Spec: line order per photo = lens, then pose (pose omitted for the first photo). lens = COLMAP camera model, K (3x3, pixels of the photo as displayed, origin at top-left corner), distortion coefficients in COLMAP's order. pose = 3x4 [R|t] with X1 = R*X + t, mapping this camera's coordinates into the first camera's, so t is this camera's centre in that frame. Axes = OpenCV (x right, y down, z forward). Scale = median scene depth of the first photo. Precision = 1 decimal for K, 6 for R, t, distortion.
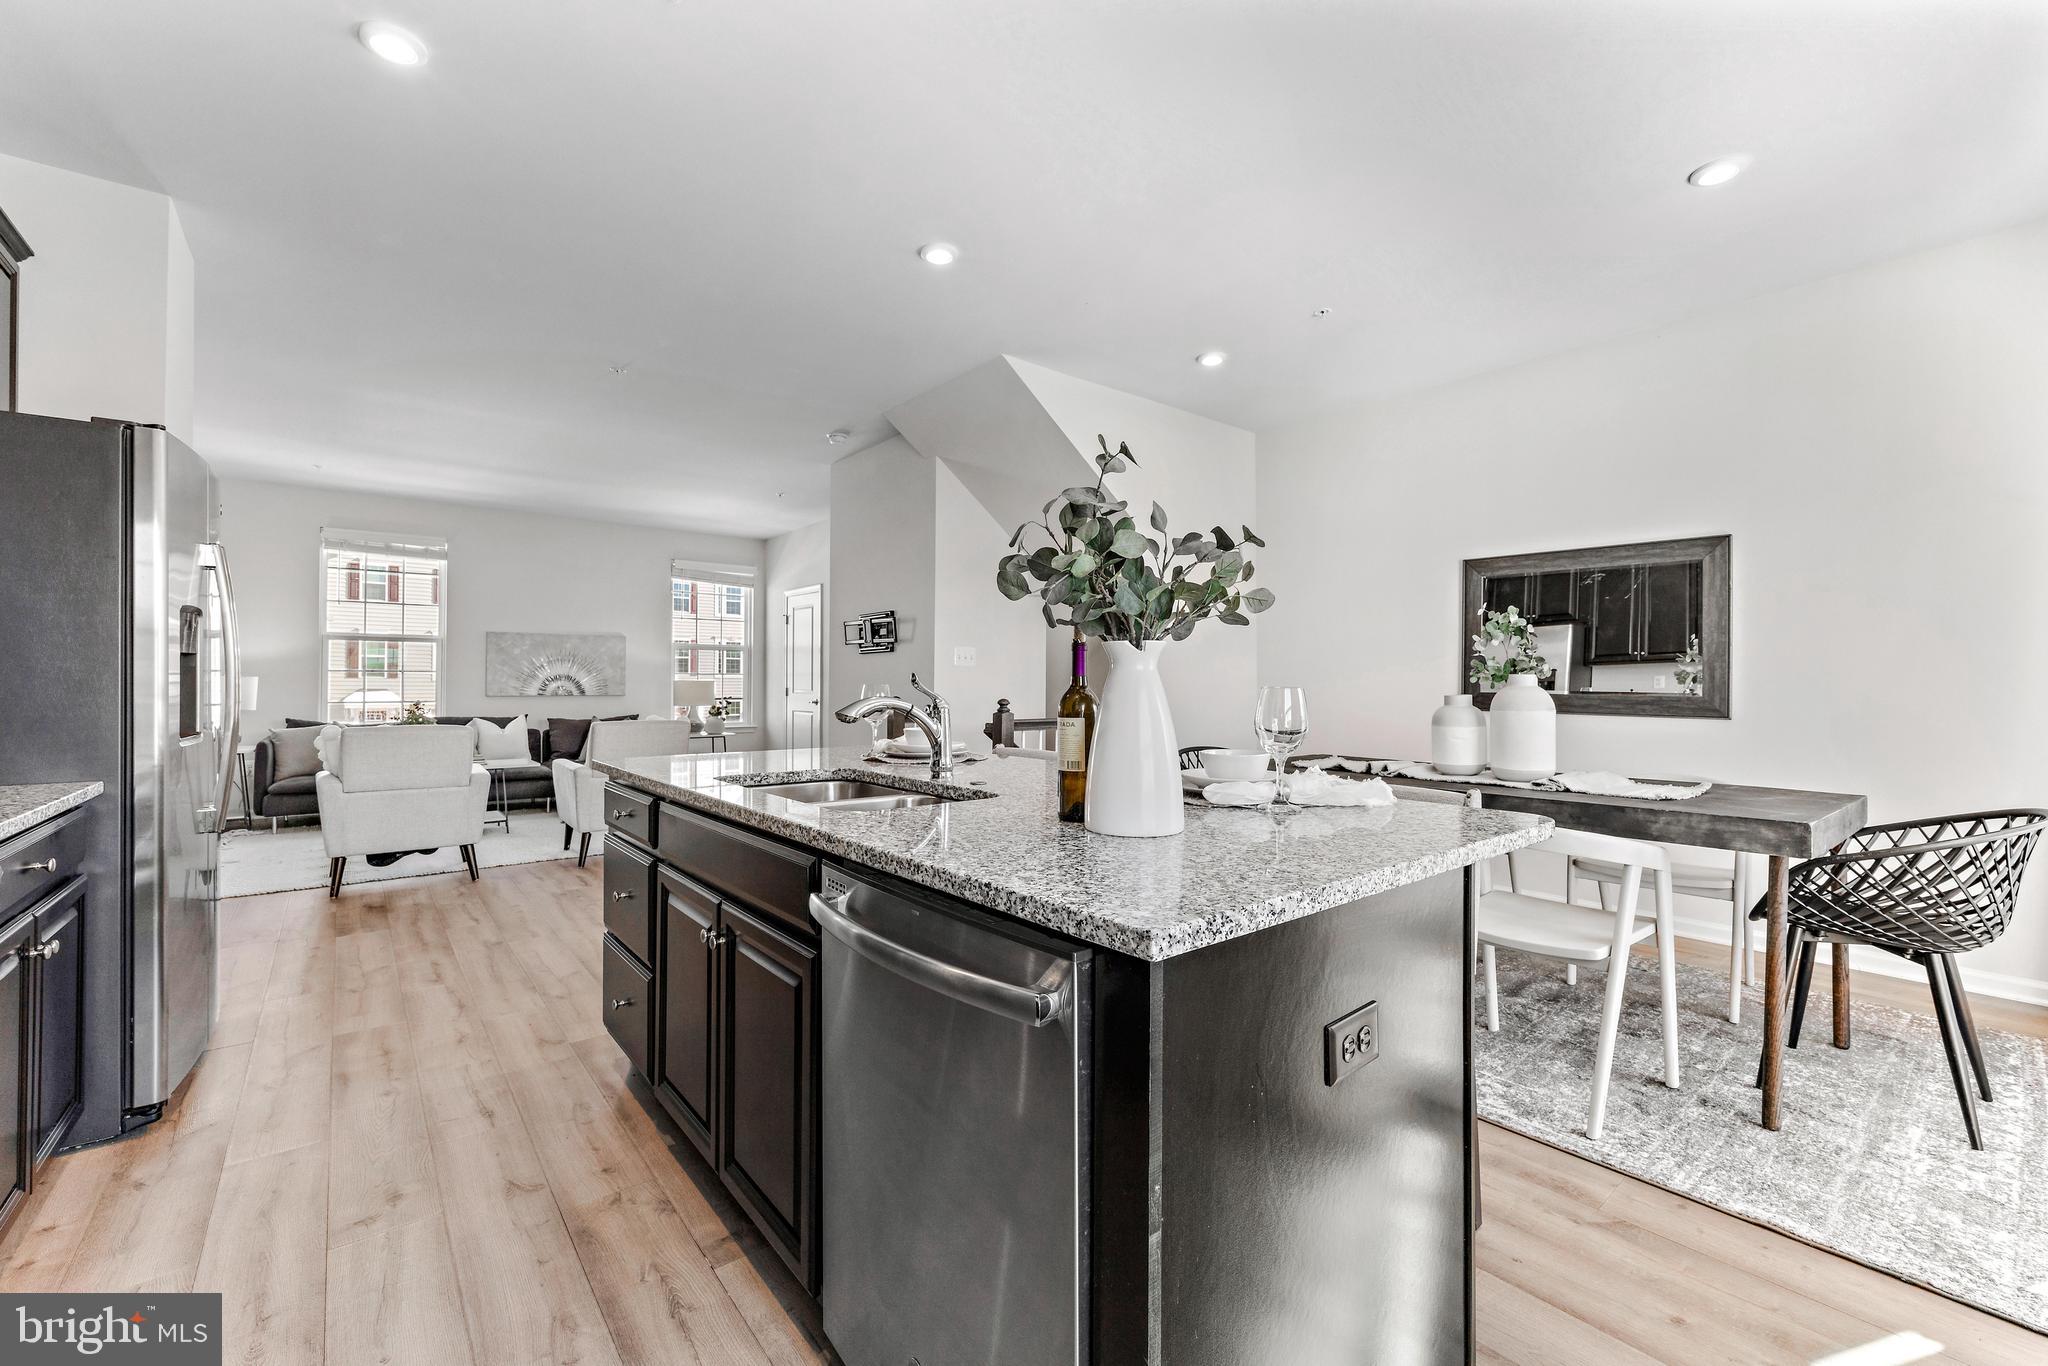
lens RADIAL K [[830.3, 0, 1009.2], [0, 830.3, 674.8], [0, 0, 1]] dist [-0.005434, 0.000707]
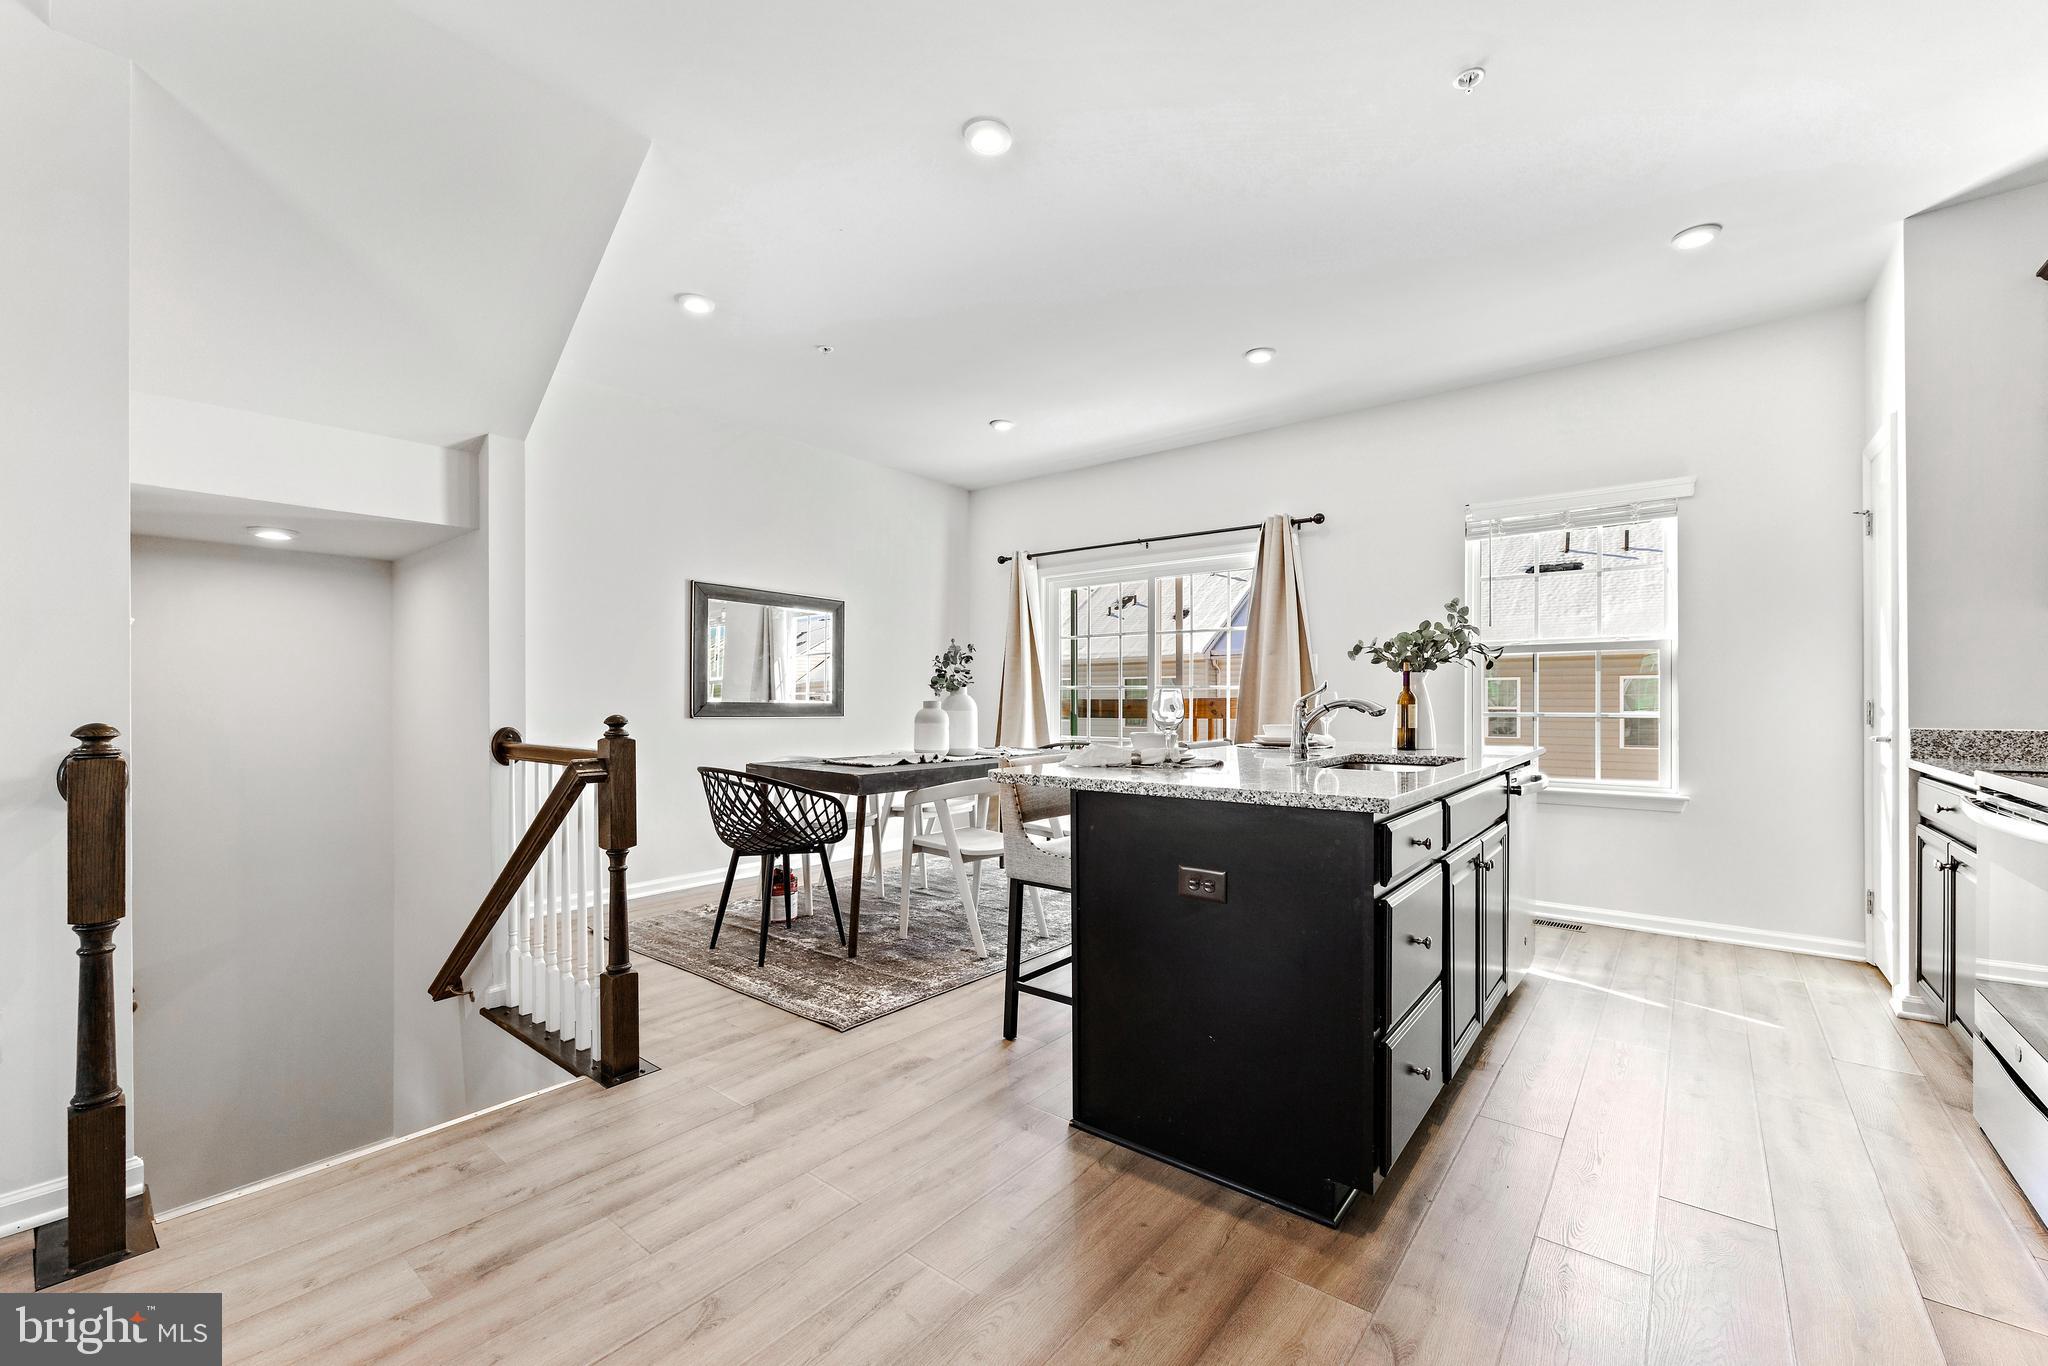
lens RADIAL K [[830.3, 0, 1024.0], [0, 830.3, 695.4], [0, 0, 1]] dist [-0.005434, 0.000707]
pose [[-0.216548, 0.005337, 0.976257, -0.762685], [-0.005894, 0.999960, -0.006774, 0.025387], [-0.976254, -0.007221, -0.216508, 1.011432]]
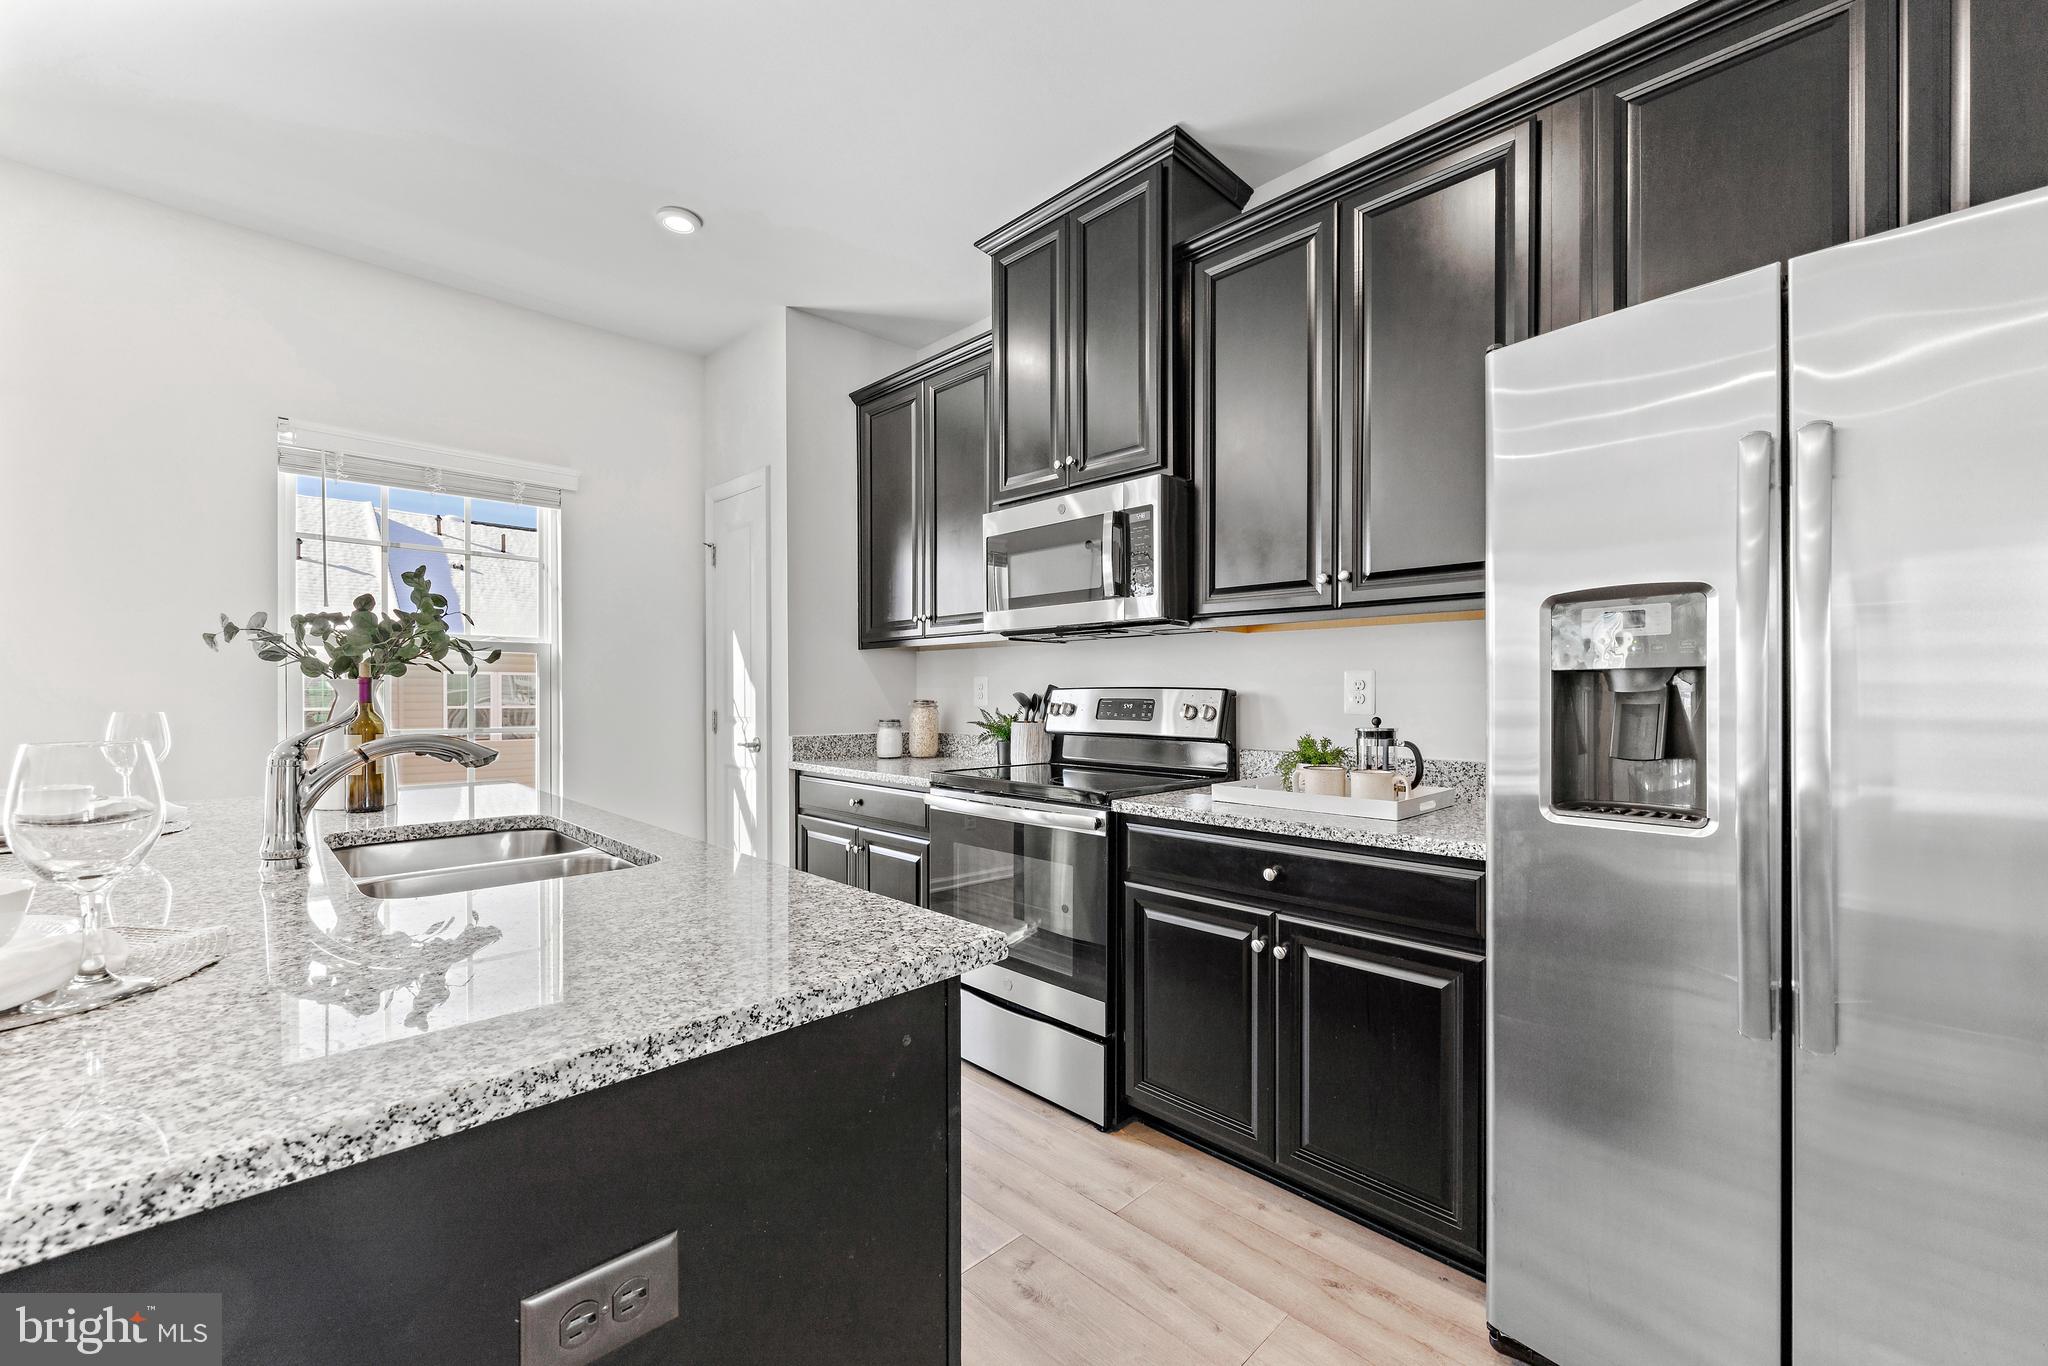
lens RADIAL K [[830.3, 0, 1021.3], [0, 830.3, 699.2], [0, 0, 1]] dist [-0.005434, 0.000707]
pose [[-0.994814, -0.002386, -0.101687, -0.337283], [-0.002433, 0.999997, 0.000337, 0.003335], [0.101686, 0.000583, -0.994816, 0.980010]]
